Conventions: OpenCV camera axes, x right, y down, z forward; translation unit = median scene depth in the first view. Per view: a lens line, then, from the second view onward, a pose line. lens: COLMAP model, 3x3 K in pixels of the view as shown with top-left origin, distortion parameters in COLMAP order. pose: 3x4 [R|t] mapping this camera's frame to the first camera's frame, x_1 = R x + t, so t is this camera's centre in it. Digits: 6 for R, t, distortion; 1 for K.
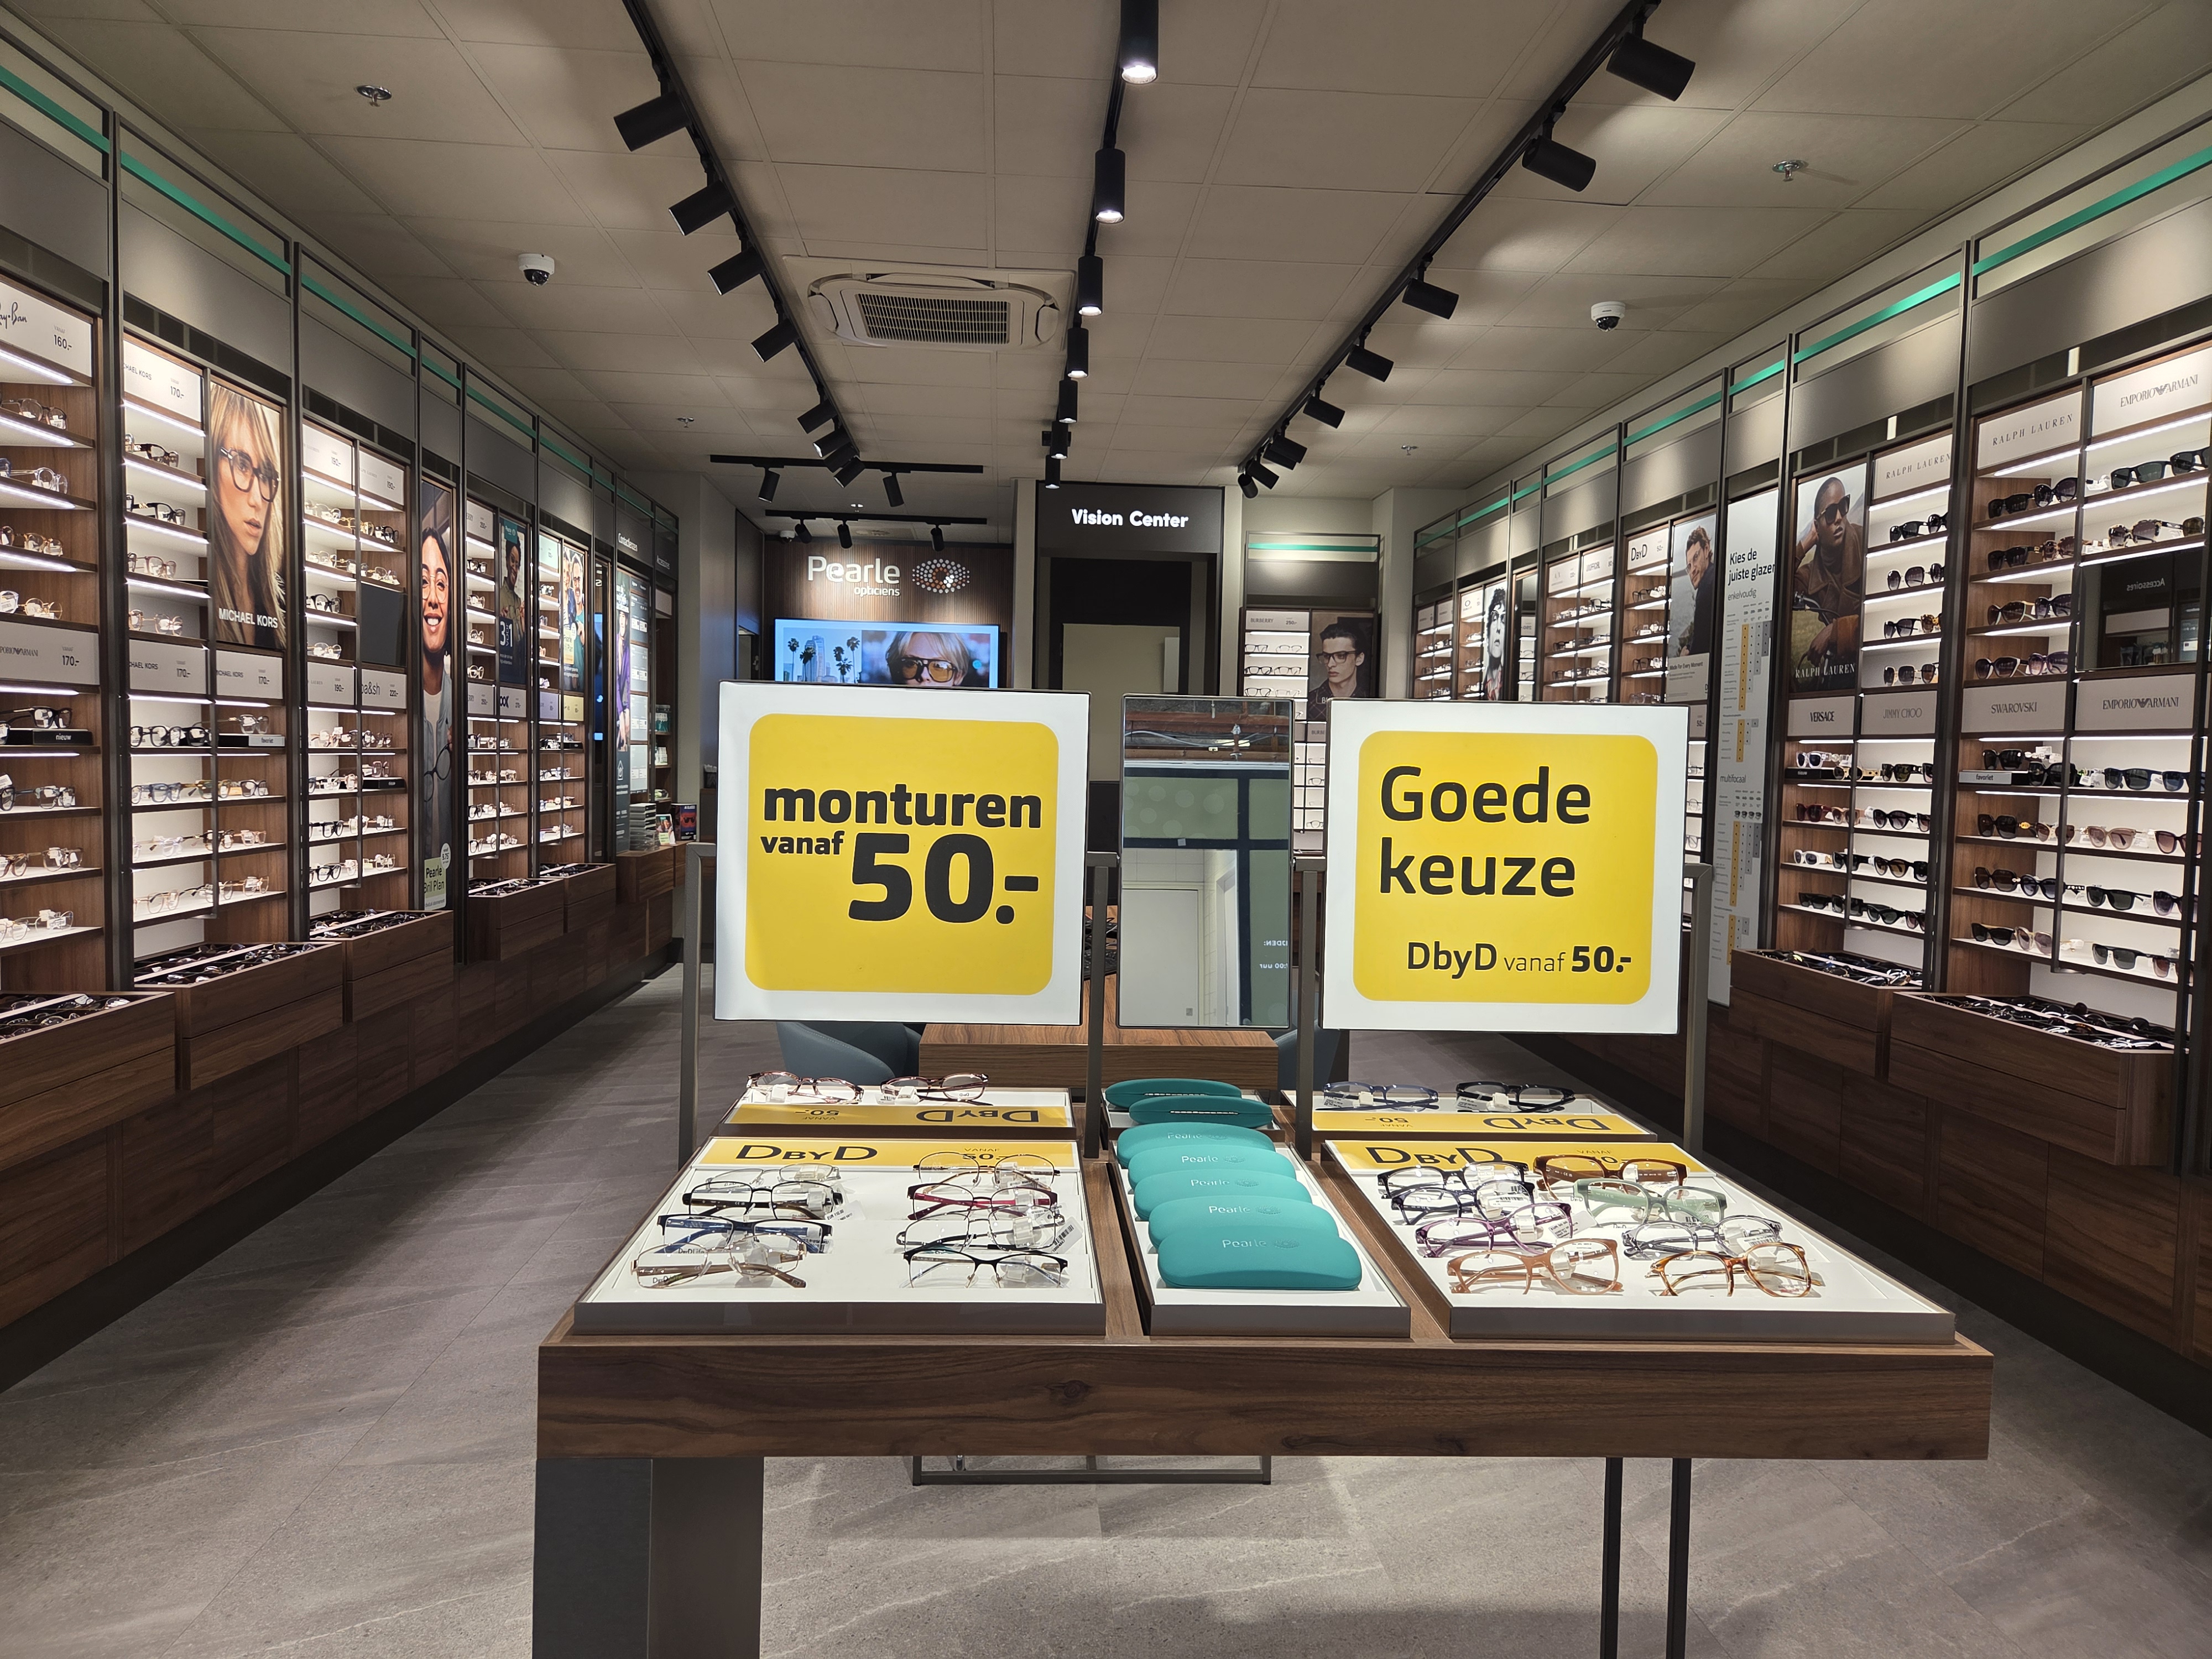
lens RADIAL K [[1462.5, 0, 1096.7], [0, 1462.5, 830.2], [0, 0, 1]] dist [0.066981, -0.047626]
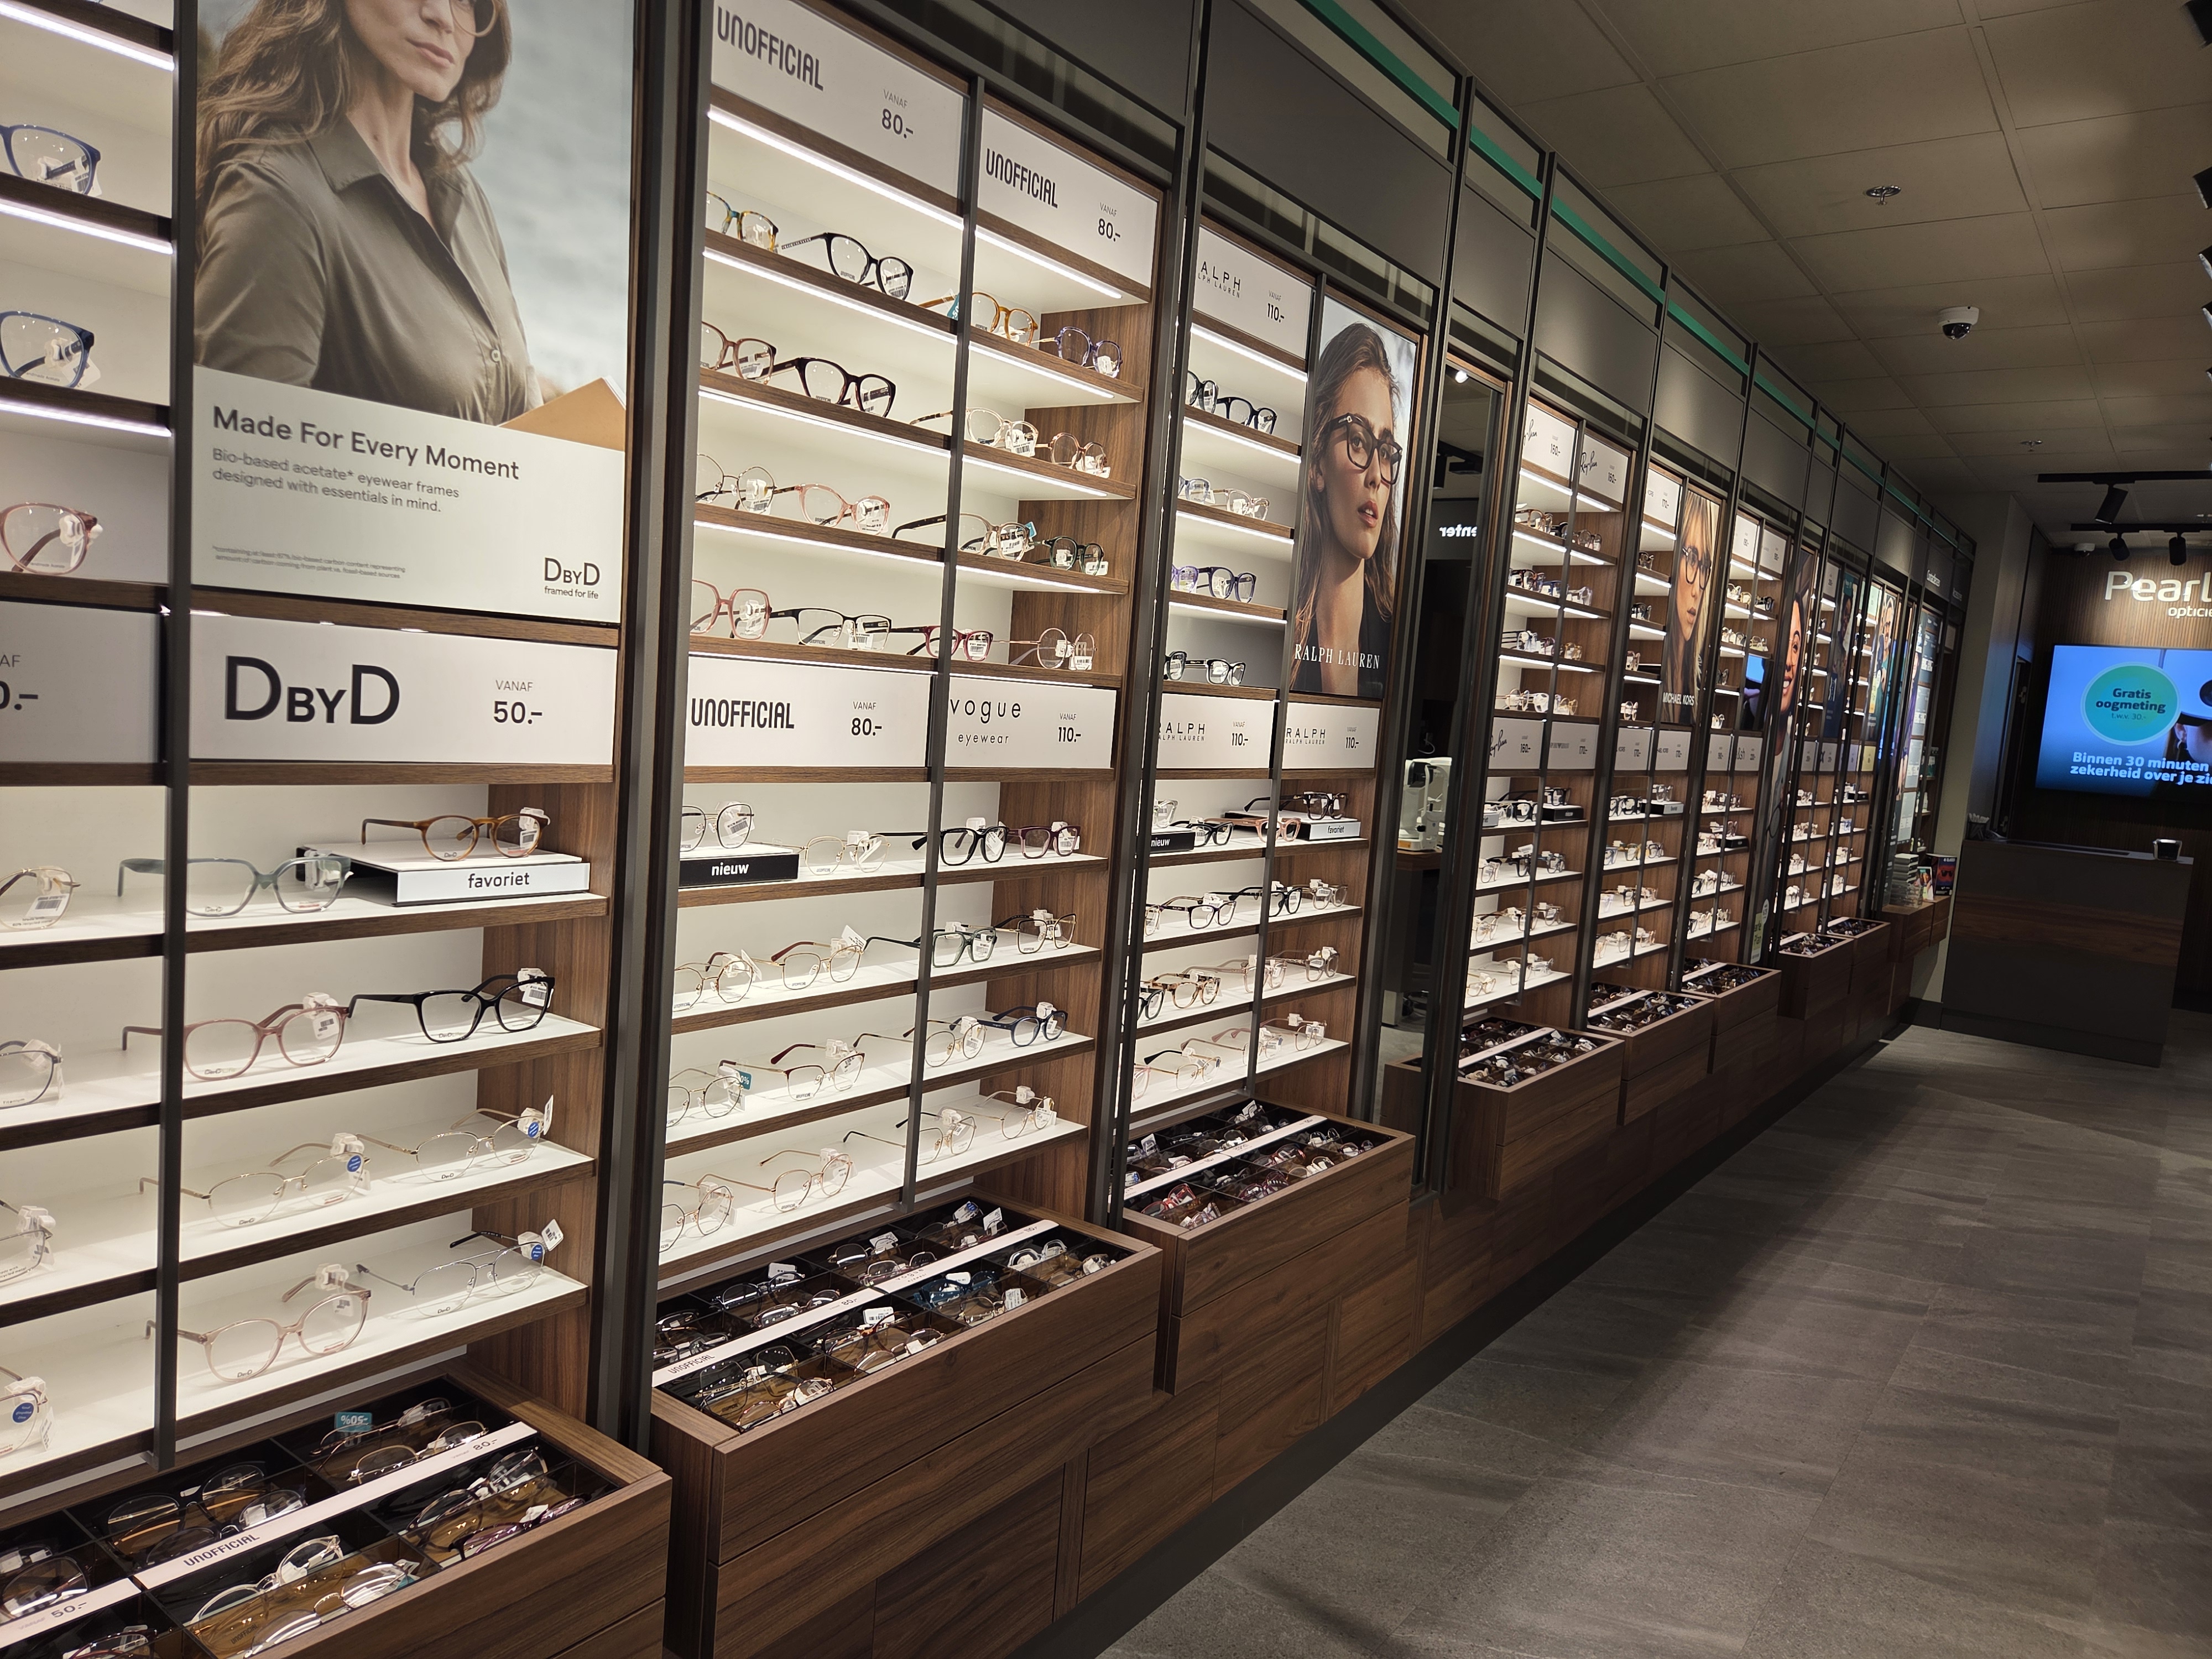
lens RADIAL K [[1487.1, 0, 1145.3], [0, 1487.1, 844.0], [0, 0, 1]] dist [0.047098, -0.002289]
pose [[0.771695, 0.101521, -0.627837, -0.099524], [-0.093017, 0.994578, 0.046493, -0.029678], [0.629154, 0.022521, 0.776955, -0.060492]]
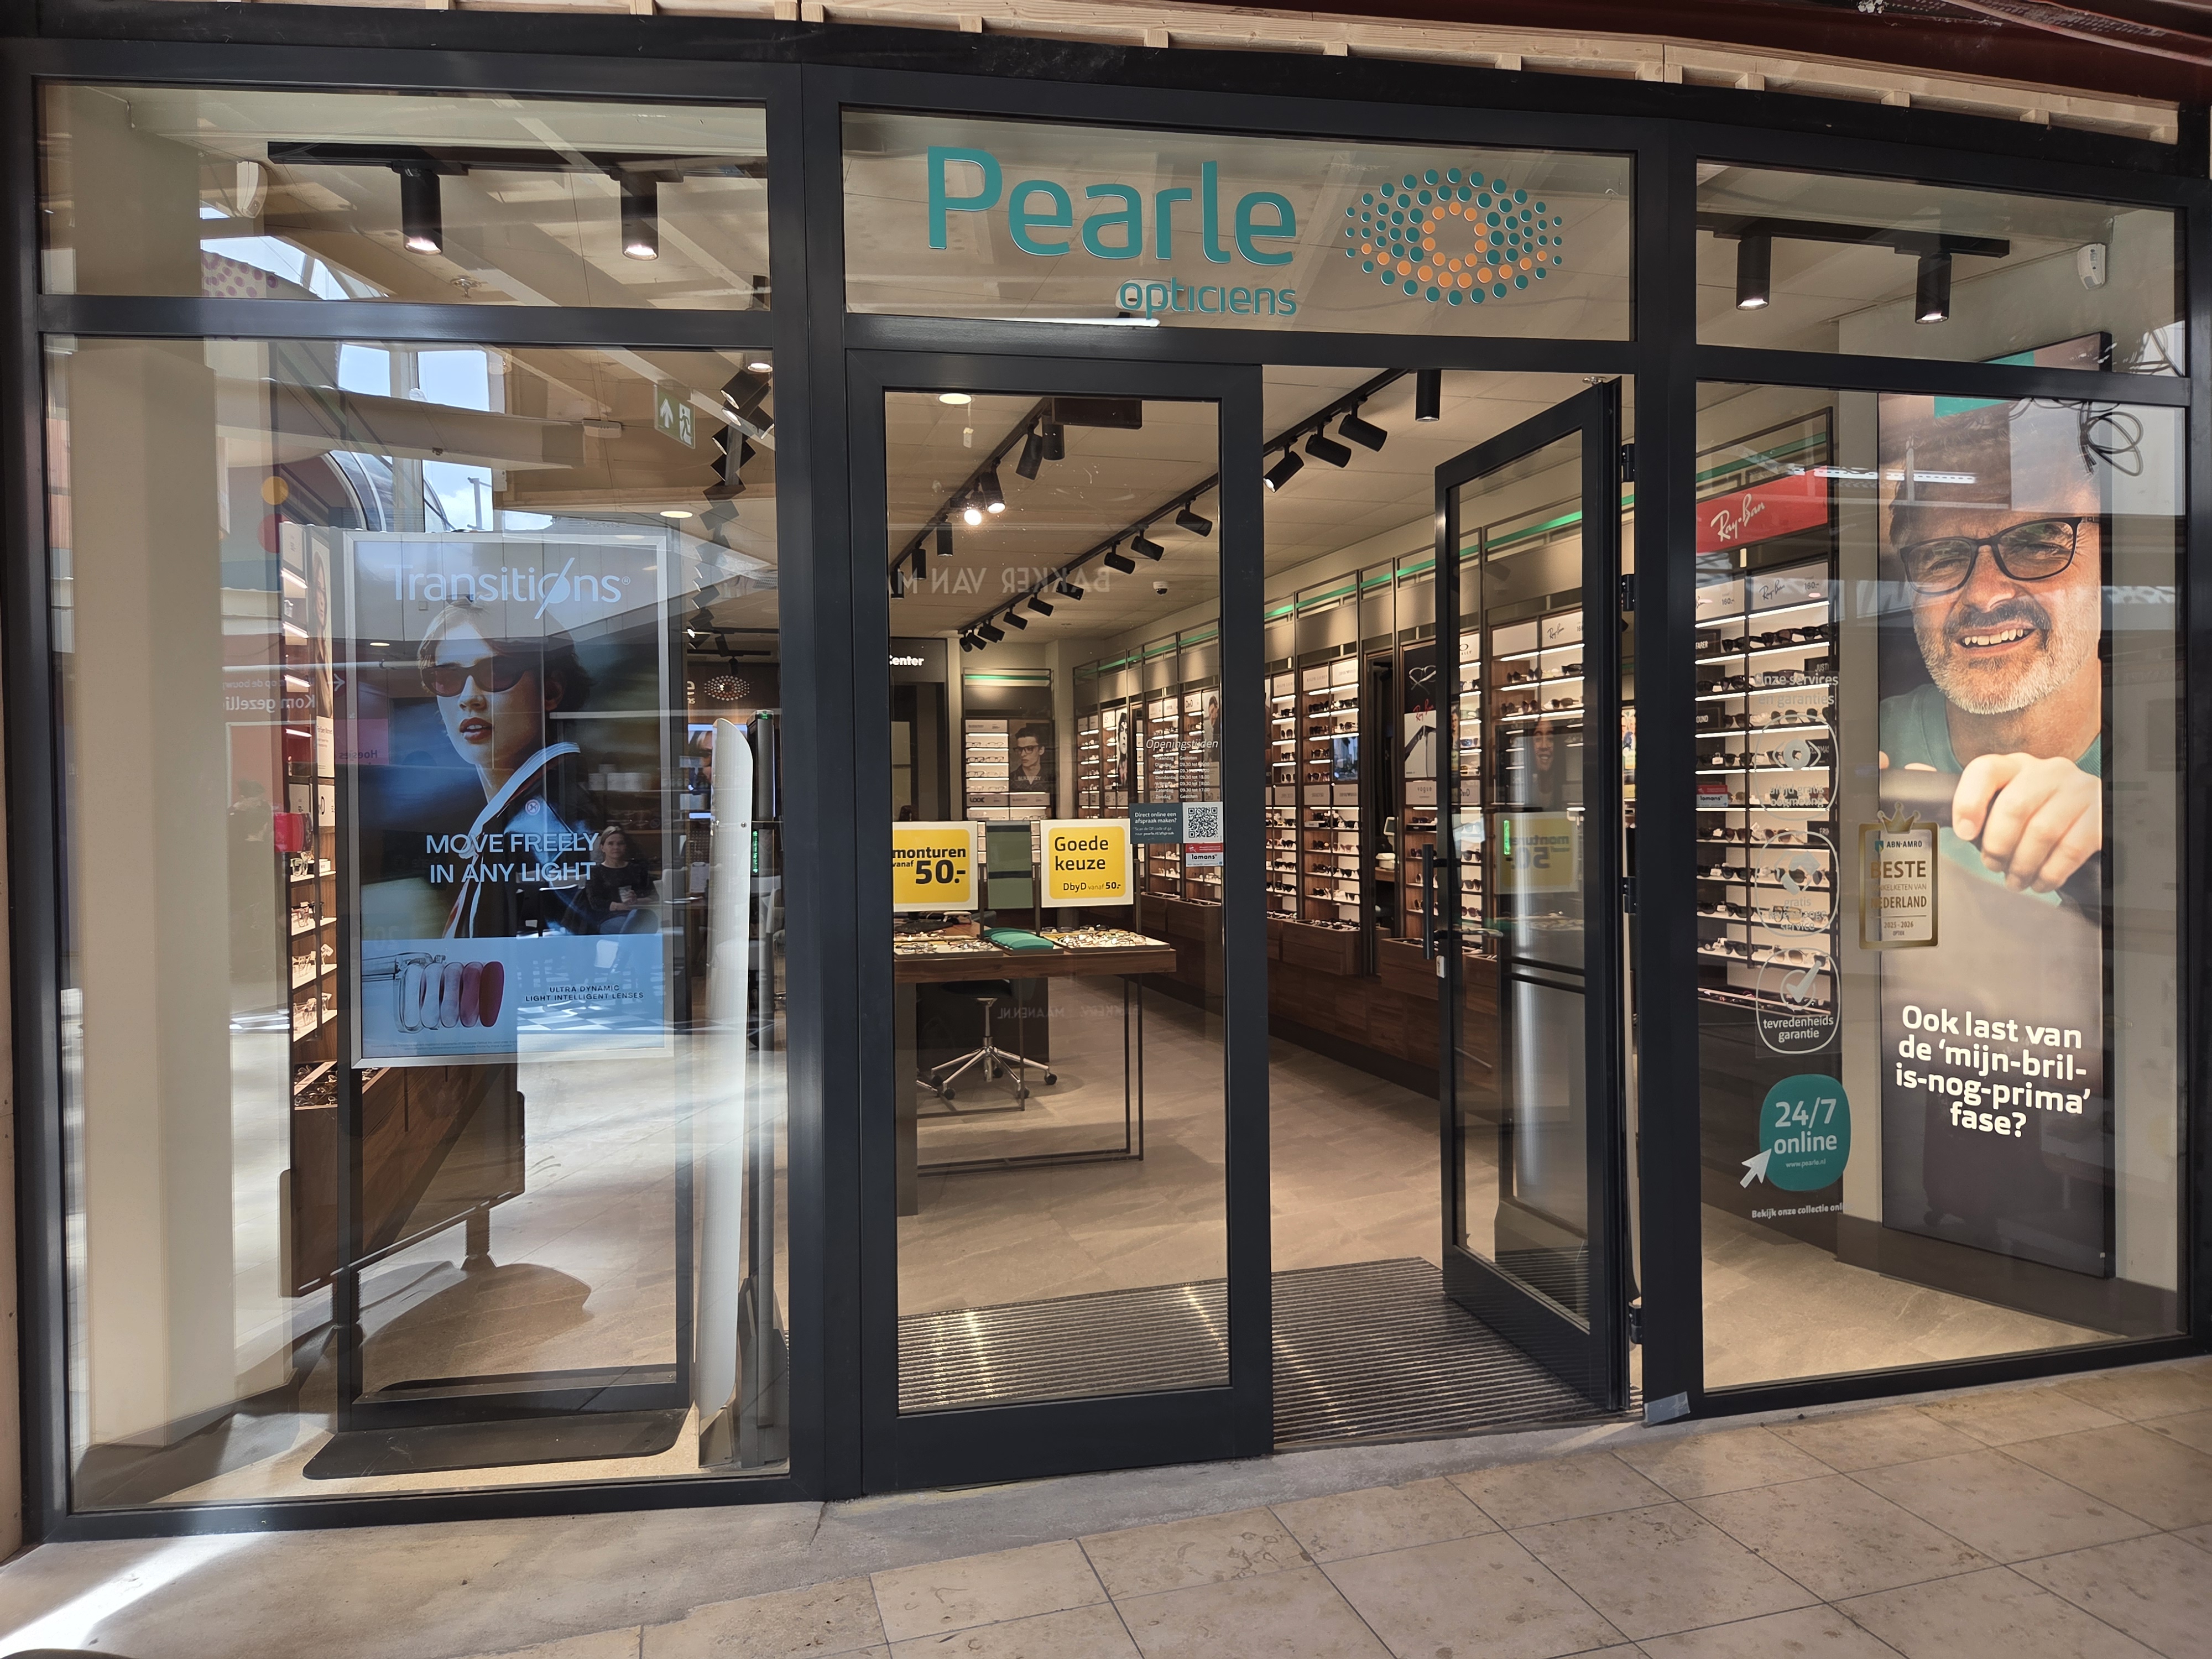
lens RADIAL K [[1471.5, 0, 1118.4], [0, 1471.5, 825.4], [0, 0, 1]] dist [0.071453, -0.056527]
pose [[0.973130, -0.038155, 0.227071, -0.119403], [0.045983, 0.998513, -0.029281, 0.010665], [-0.225616, 0.038935, 0.973438, -0.645568]]
